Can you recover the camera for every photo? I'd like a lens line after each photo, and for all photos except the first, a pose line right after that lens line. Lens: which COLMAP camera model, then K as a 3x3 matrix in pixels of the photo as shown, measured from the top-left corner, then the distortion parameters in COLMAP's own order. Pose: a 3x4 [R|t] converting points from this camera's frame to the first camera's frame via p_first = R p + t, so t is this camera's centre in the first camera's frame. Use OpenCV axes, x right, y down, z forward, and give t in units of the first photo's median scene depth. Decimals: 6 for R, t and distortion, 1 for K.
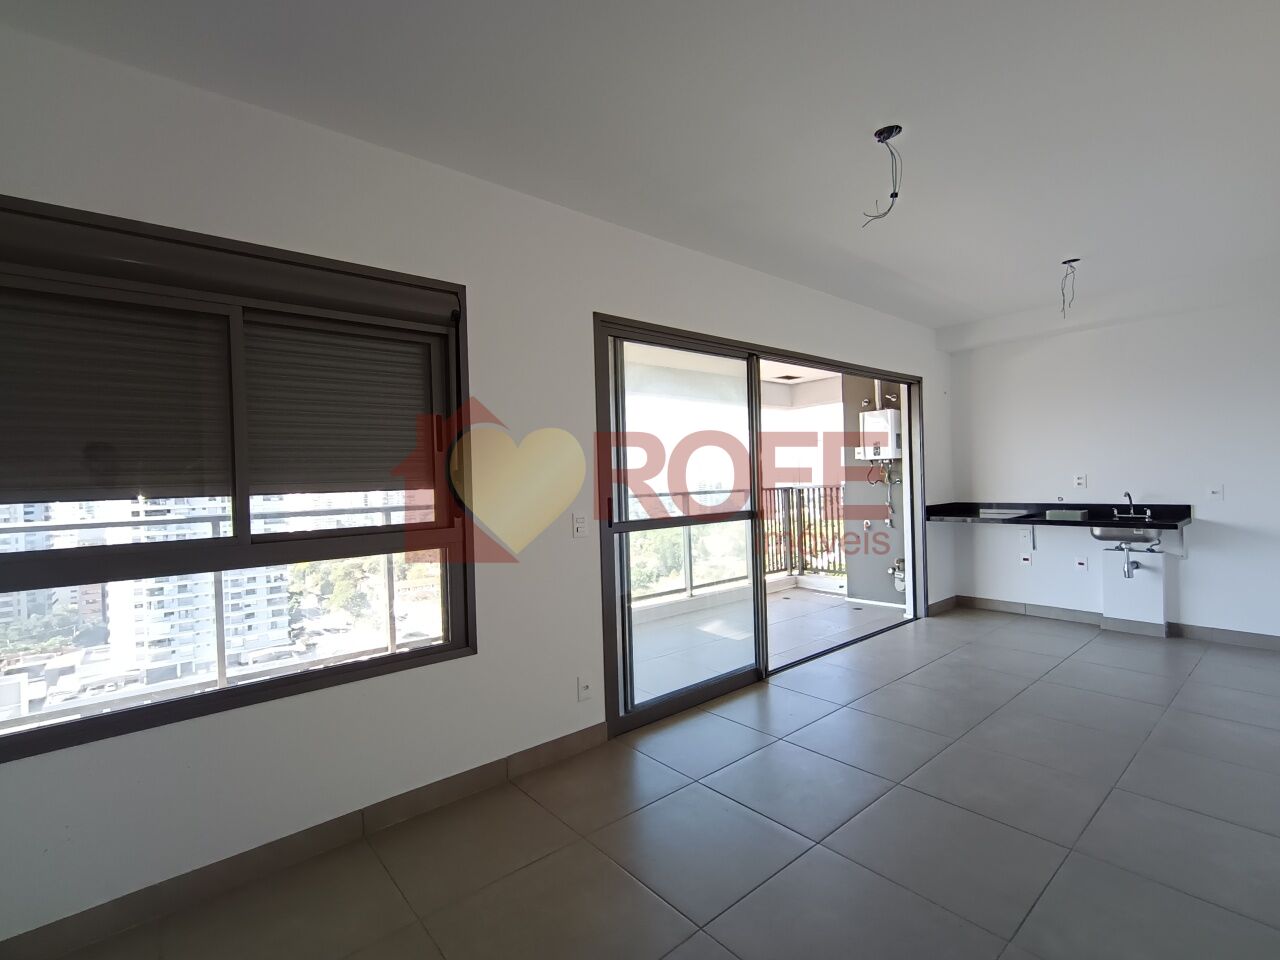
lens RADIAL K [[587.0, 0, 640.6], [0, 587.0, 483.5], [0, 0, 1]] dist [0.001666, 0.000025]
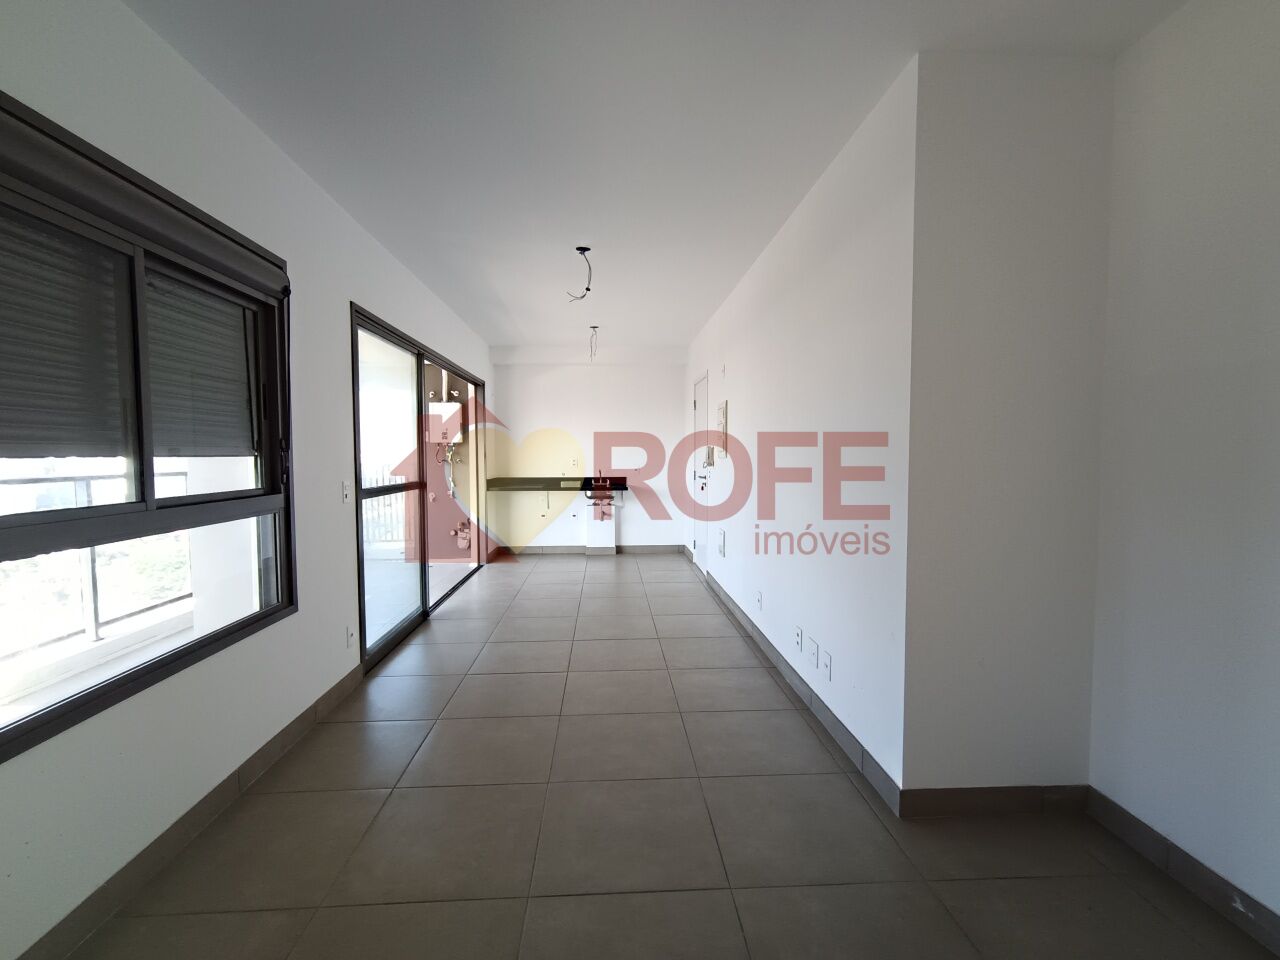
lens RADIAL K [[587.0, 0, 640.6], [0, 587.0, 483.5], [0, 0, 1]] dist [0.001666, 0.000025]
pose [[0.598931, -0.012869, 0.800697, -0.430675], [-0.009289, 0.999692, 0.023015, 0.015347], [-0.800746, -0.021222, 0.598627, -0.076668]]
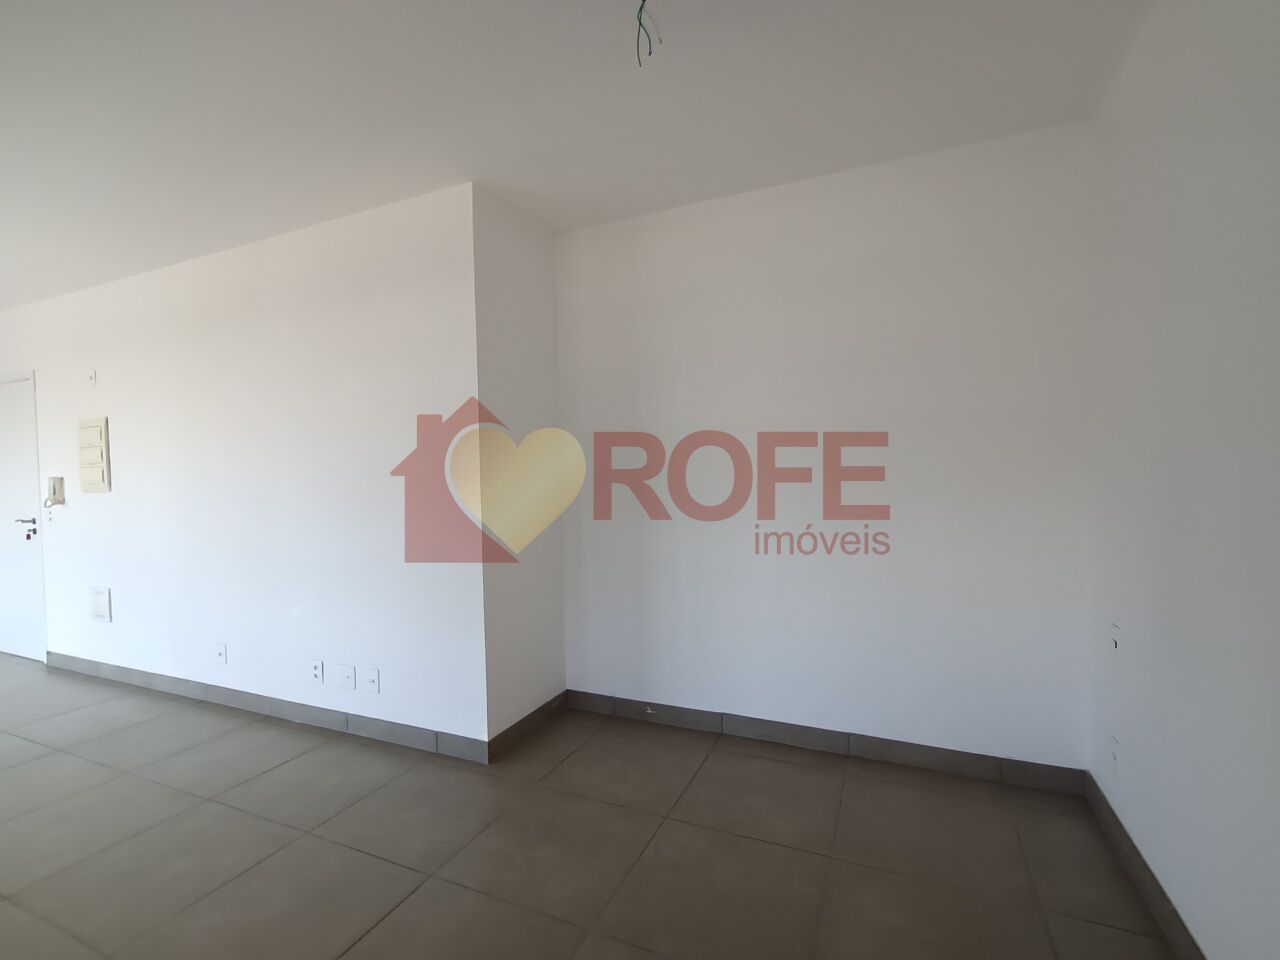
lens RADIAL K [[587.0, 0, 640.6], [0, 587.0, 483.5], [0, 0, 1]] dist [0.001666, 0.000025]
pose [[-0.433884, 0.013145, 0.900873, -0.598831], [0.042503, 0.999079, 0.005893, 0.002468], [-0.899966, 0.040847, -0.434043, 0.230927]]
